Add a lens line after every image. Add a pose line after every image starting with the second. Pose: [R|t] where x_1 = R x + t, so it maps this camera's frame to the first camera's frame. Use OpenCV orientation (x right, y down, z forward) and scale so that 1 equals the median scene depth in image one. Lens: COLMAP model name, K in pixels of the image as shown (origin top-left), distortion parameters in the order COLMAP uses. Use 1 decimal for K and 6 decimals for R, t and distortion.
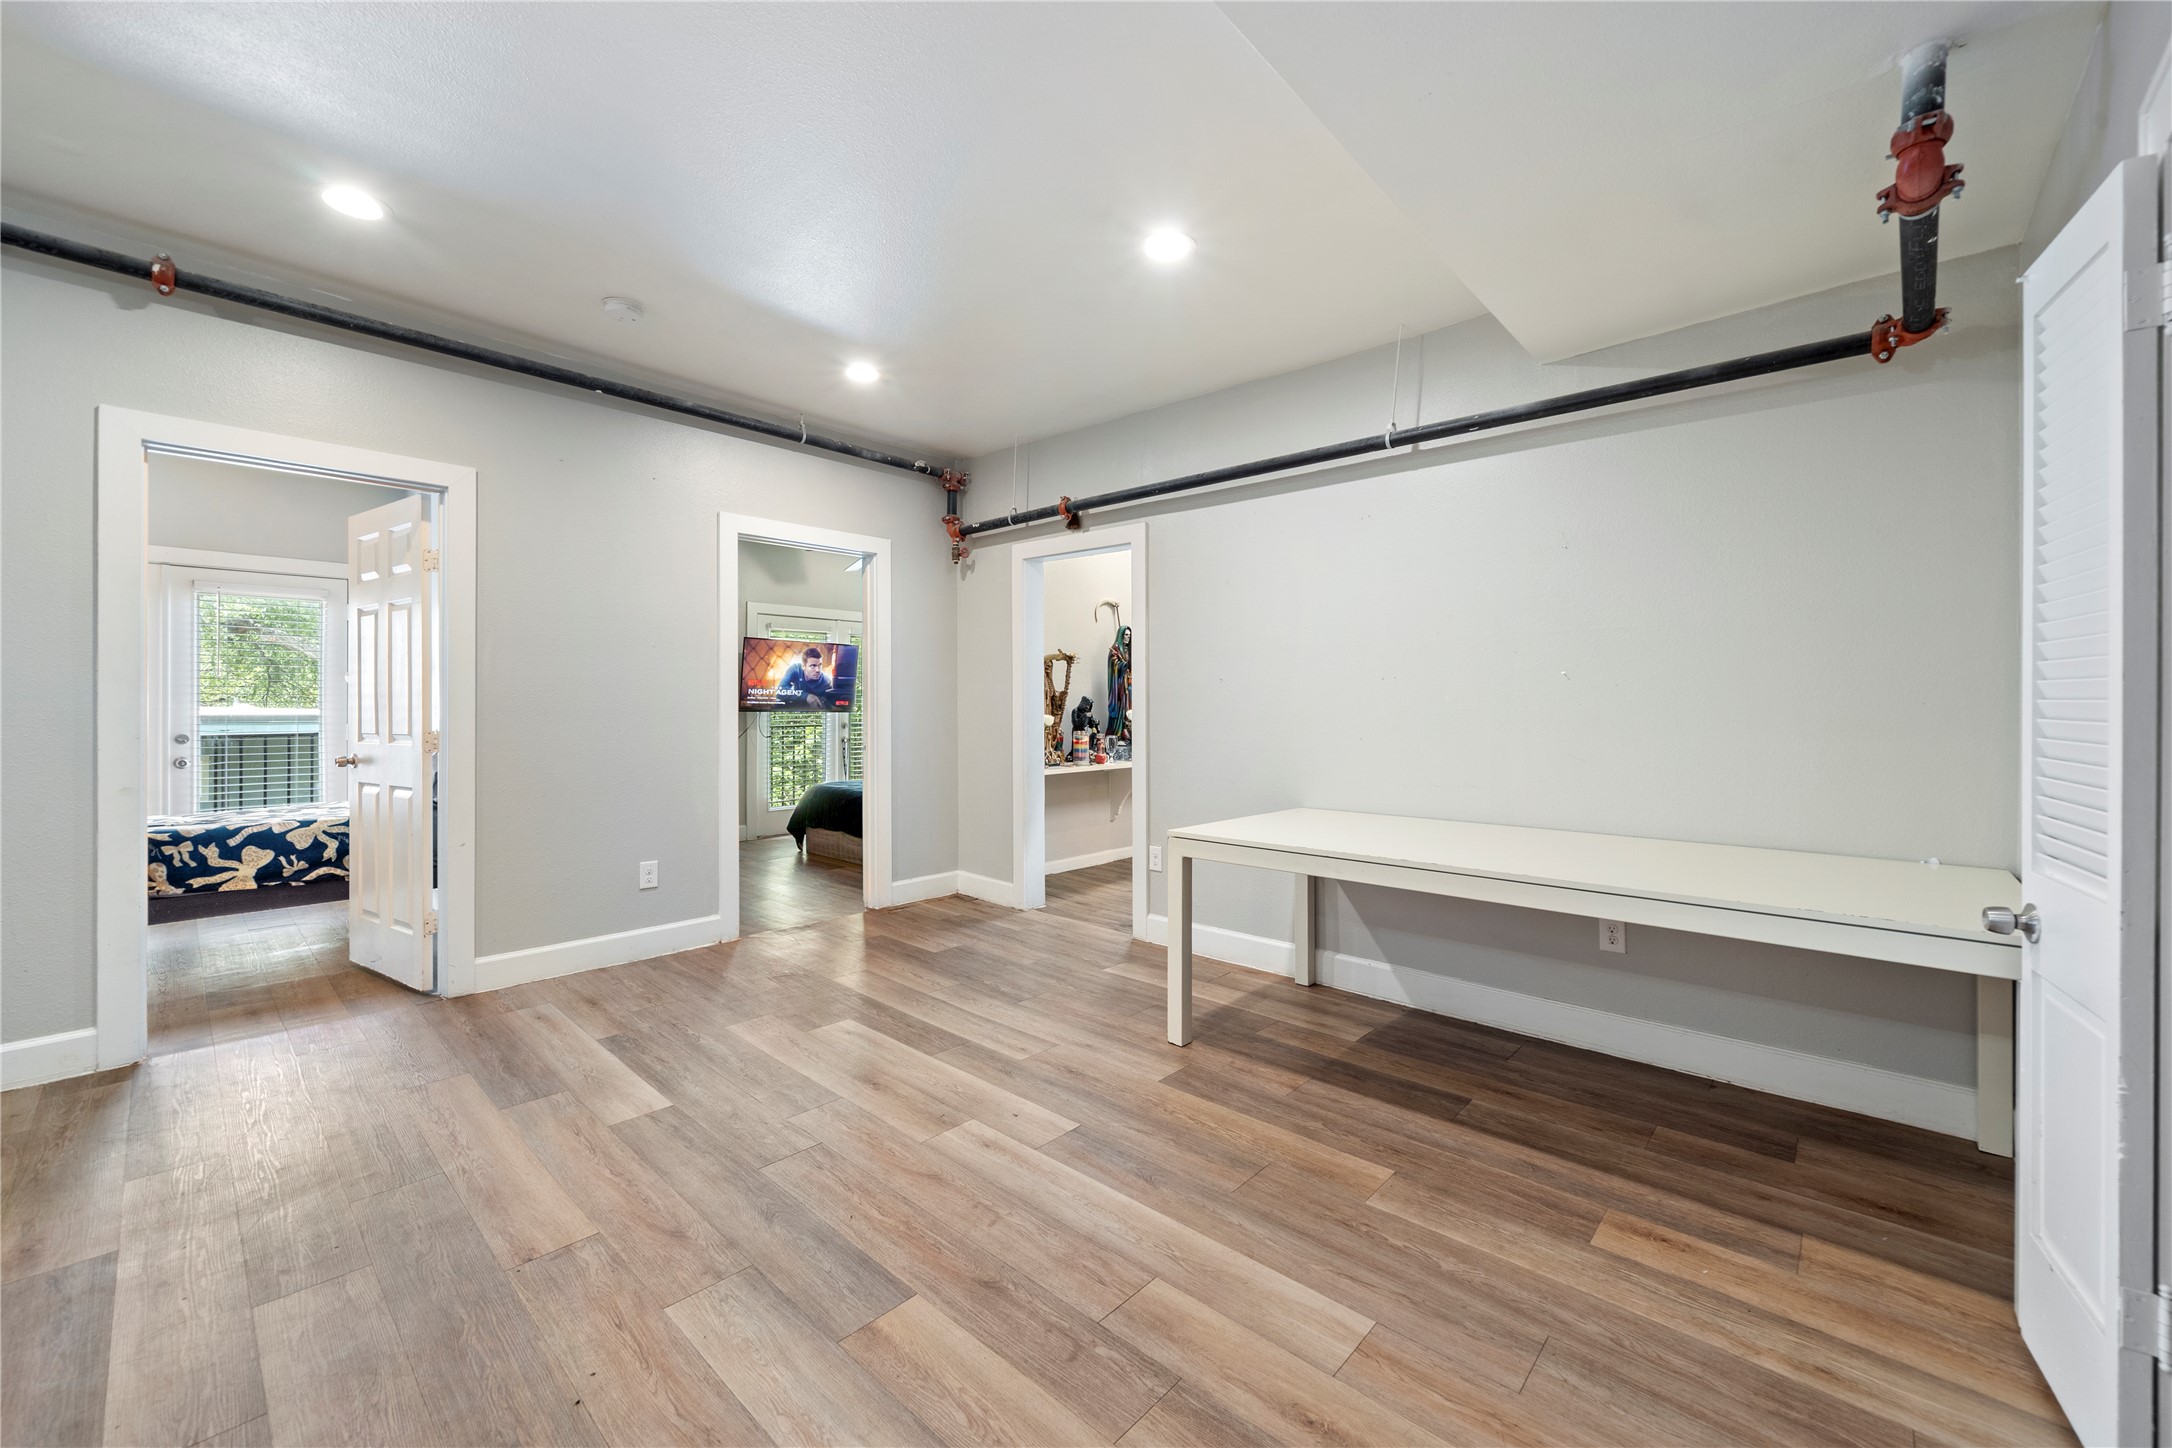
lens RADIAL K [[854.0, 0, 1088.4], [0, 854.0, 703.6], [0, 0, 1]] dist [-0.002612, 0.000051]
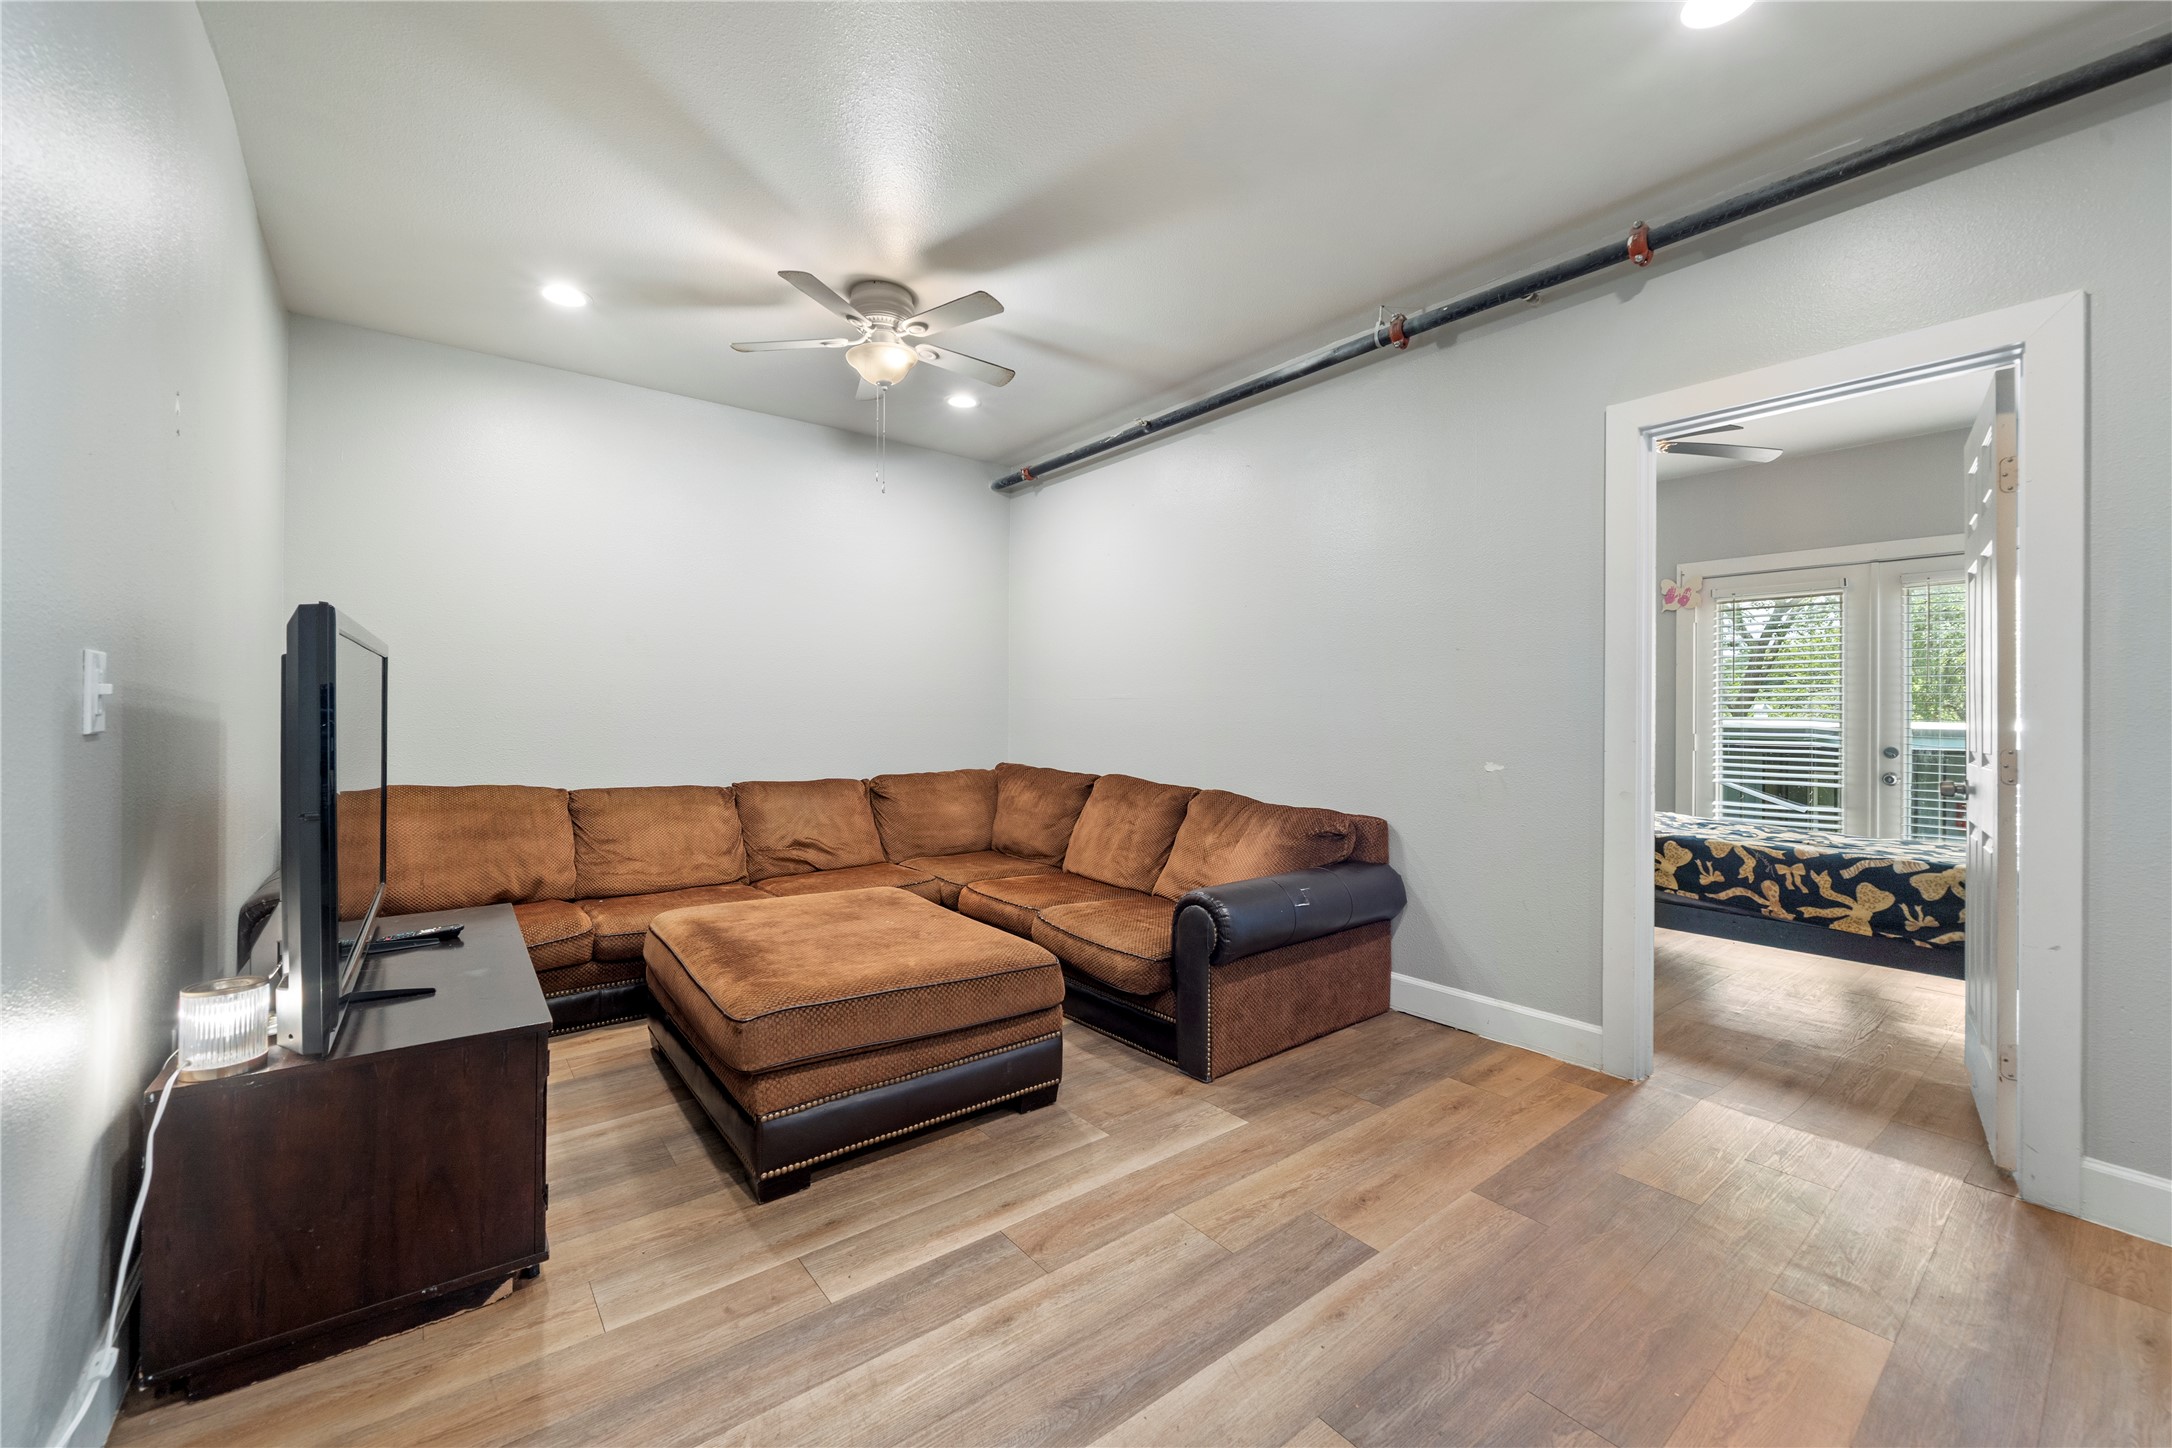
lens RADIAL K [[854.0, 0, 1094.0], [0, 854.0, 710.1], [0, 0, 1]] dist [-0.002612, 0.000051]
pose [[-0.157416, -0.005513, -0.987517, -0.070850], [-0.009118, 0.999950, -0.004129, 0.014370], [0.987490, 0.008354, -0.157458, 0.530213]]
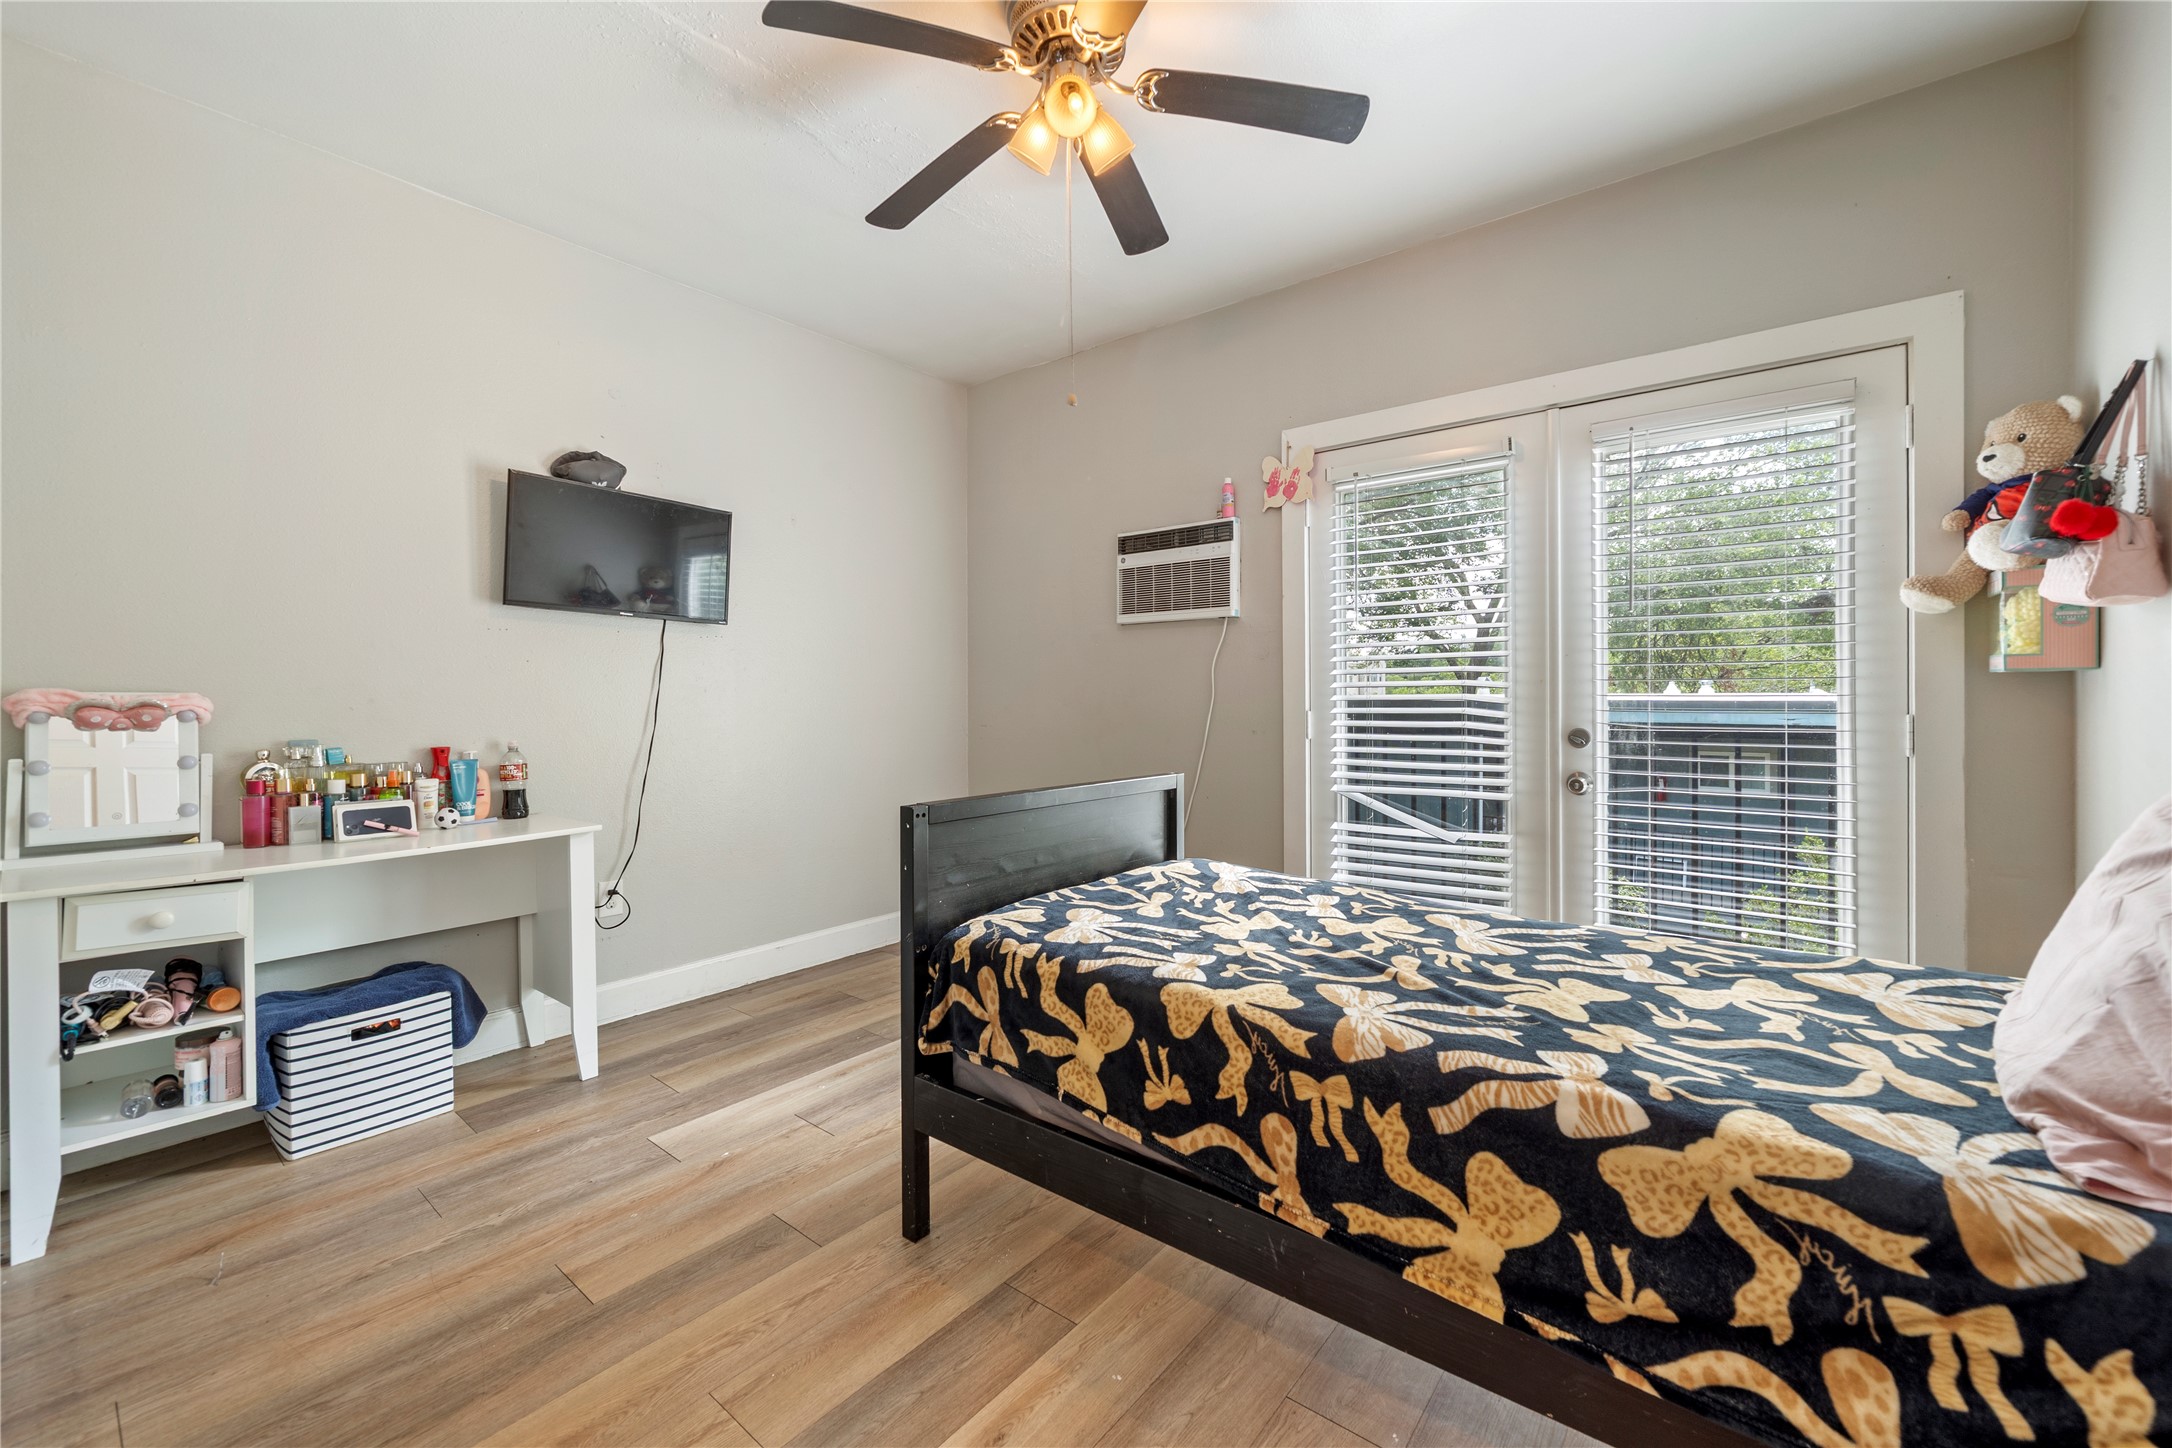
lens RADIAL K [[854.0, 0, 1115.1], [0, 854.0, 707.2], [0, 0, 1]] dist [-0.002612, 0.000051]
pose [[0.078465, 0.009653, -0.996870, -0.977805], [0.007513, 0.999919, 0.010274, 0.027075], [0.996889, -0.008295, 0.078387, 1.164941]]
